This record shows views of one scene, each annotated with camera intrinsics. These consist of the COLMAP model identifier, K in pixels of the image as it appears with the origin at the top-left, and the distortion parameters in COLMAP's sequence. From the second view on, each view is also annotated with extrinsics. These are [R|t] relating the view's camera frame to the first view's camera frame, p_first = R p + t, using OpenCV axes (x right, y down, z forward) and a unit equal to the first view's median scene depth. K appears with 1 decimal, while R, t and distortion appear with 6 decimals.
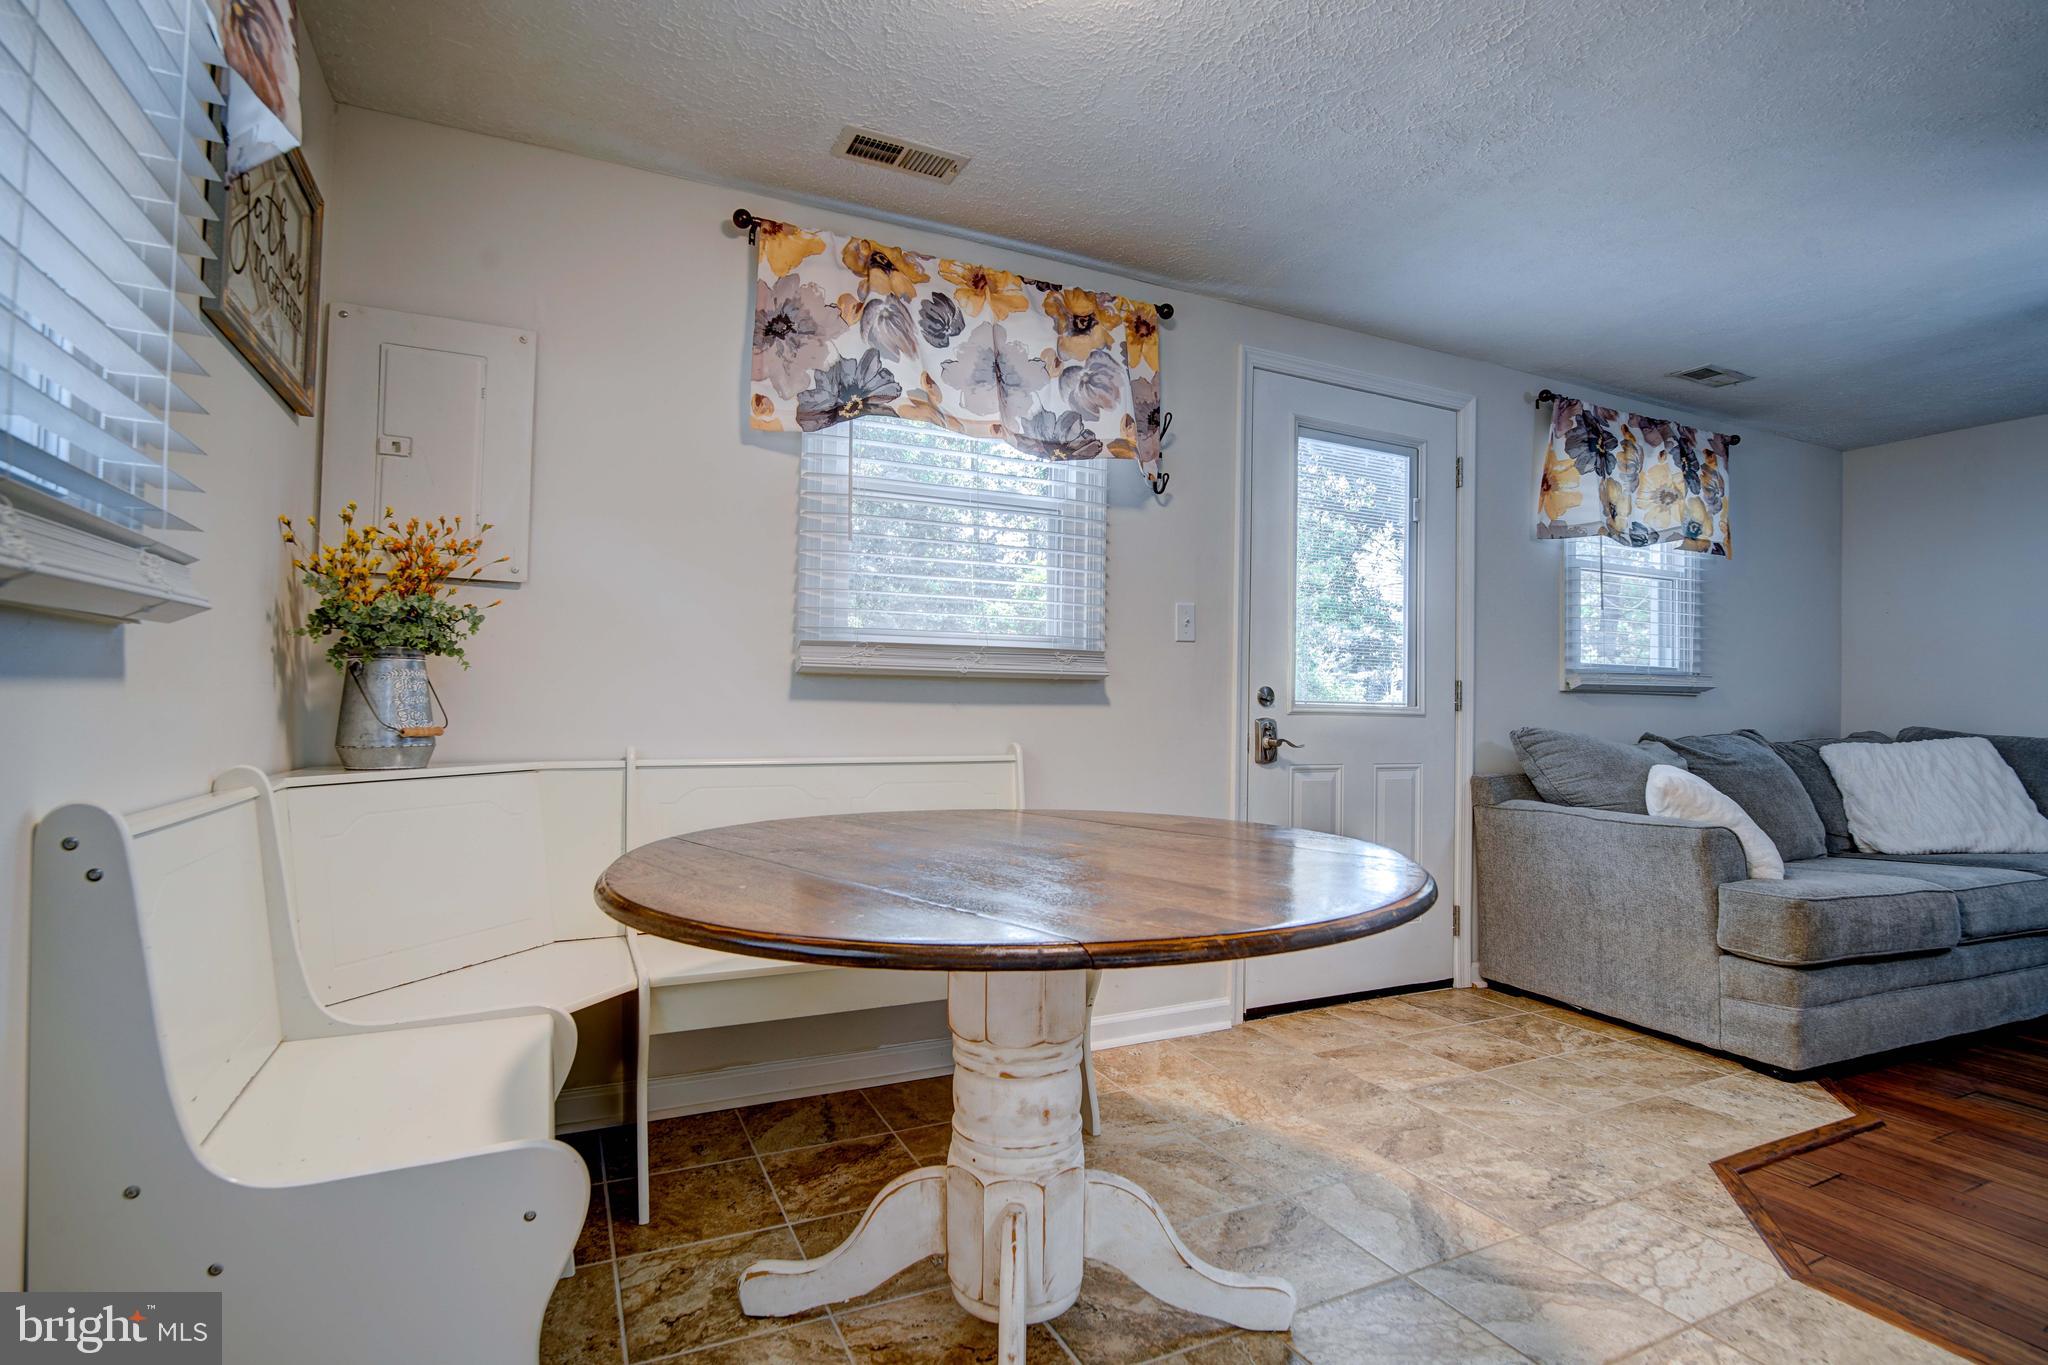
lens RADIAL K [[982.4, 0, 1022.3], [0, 982.4, 687.8], [0, 0, 1]] dist [-0.014597, -0.000015]
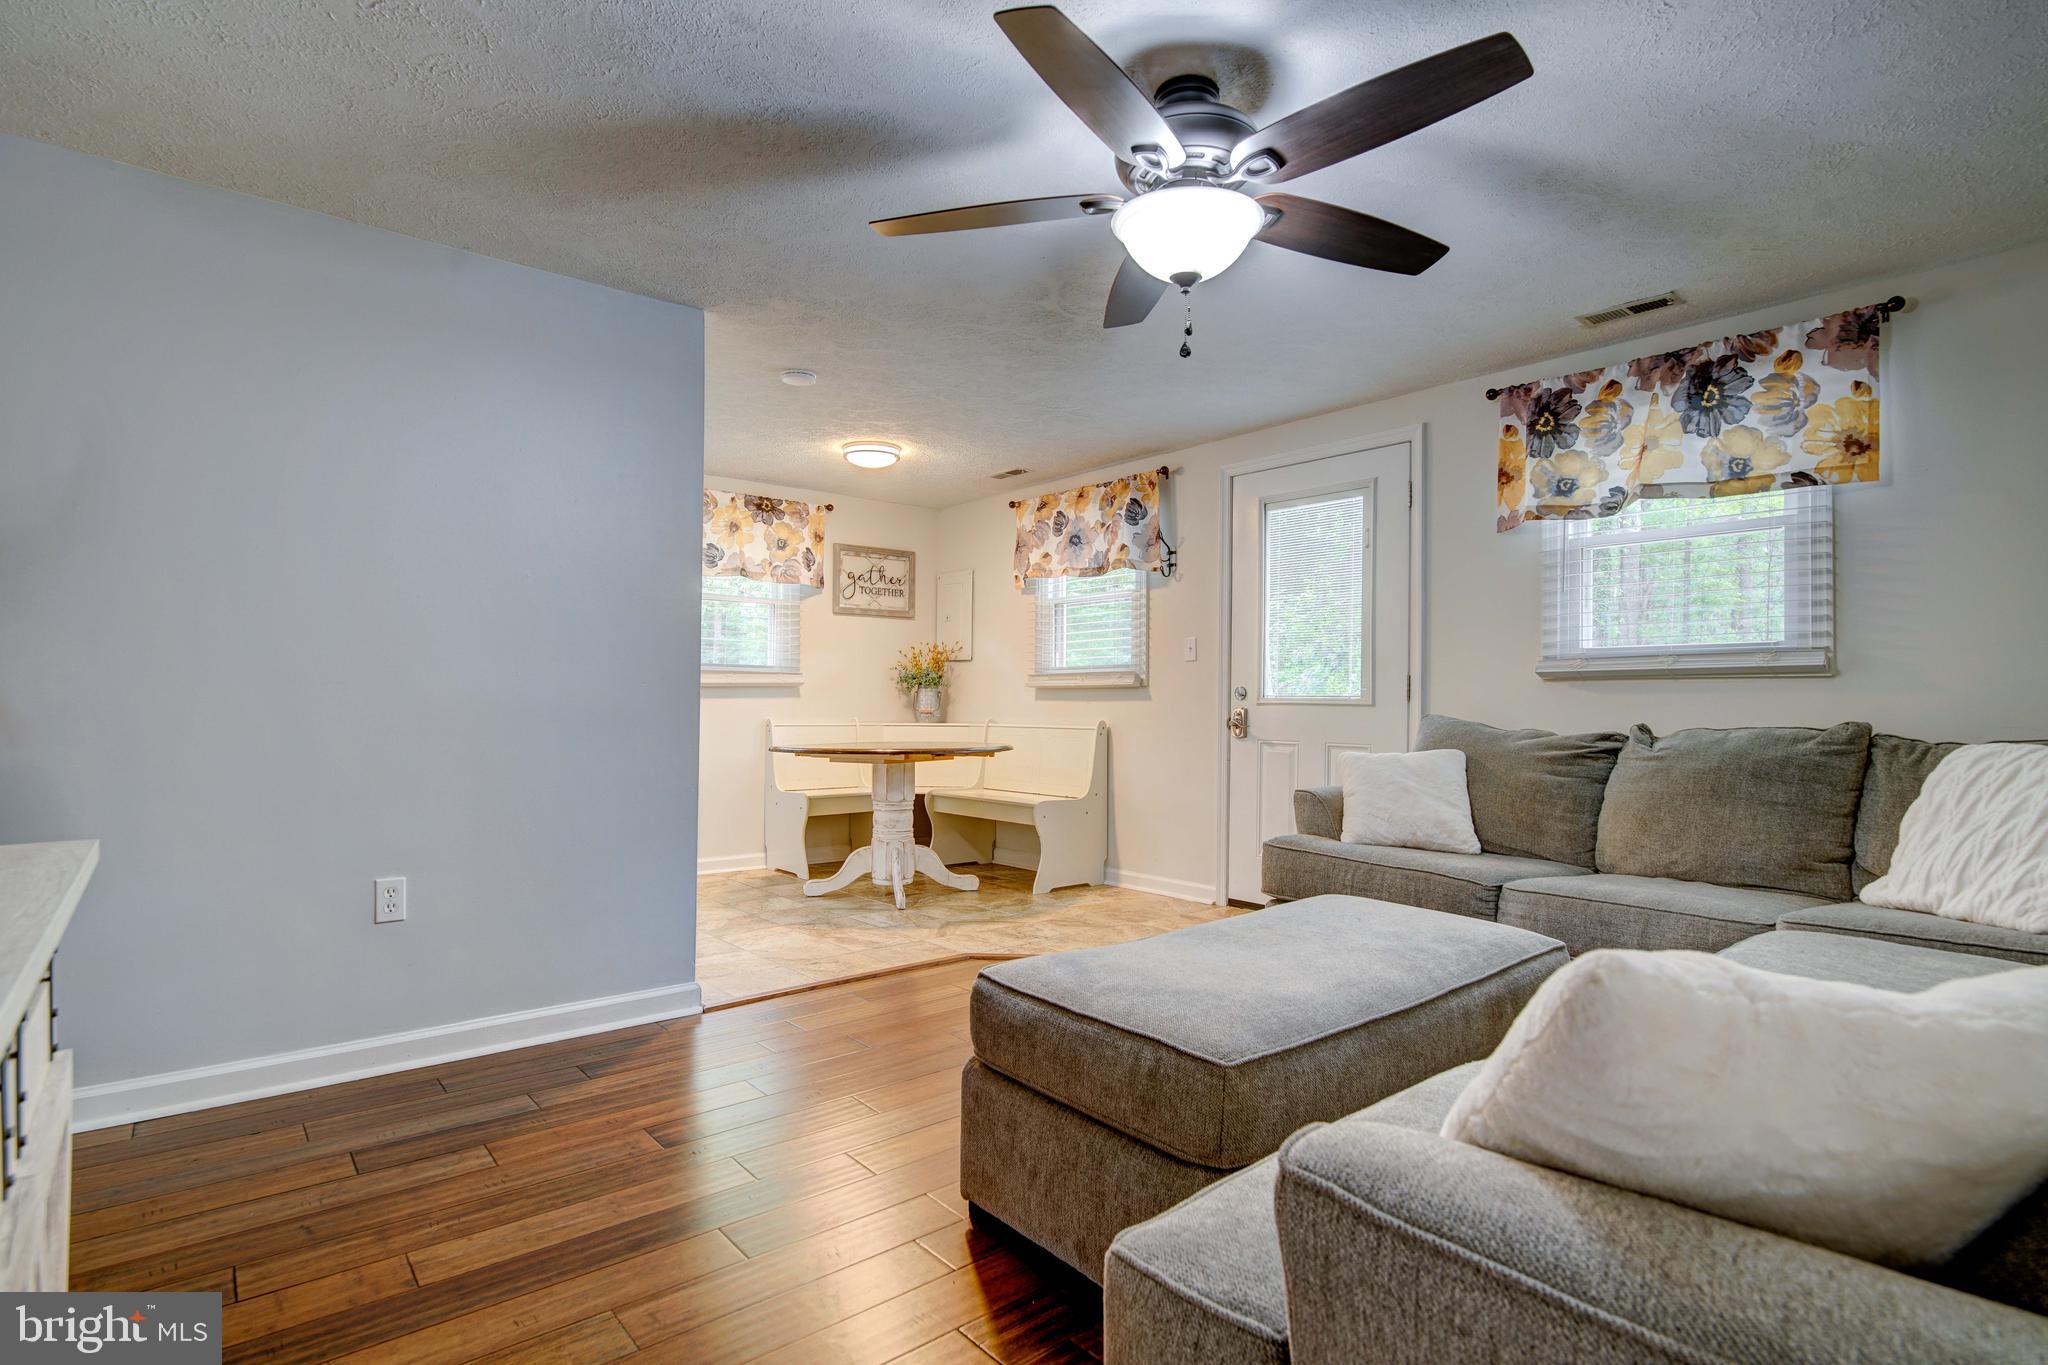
lens RADIAL K [[982.4, 0, 1021.1], [0, 982.4, 687.4], [0, 0, 1]] dist [-0.014597, -0.000015]
pose [[0.258492, -0.026175, -0.965659, 1.395303], [0.021593, 0.999540, -0.021313, 0.021371], [0.965772, -0.015342, 0.258938, 0.249742]]
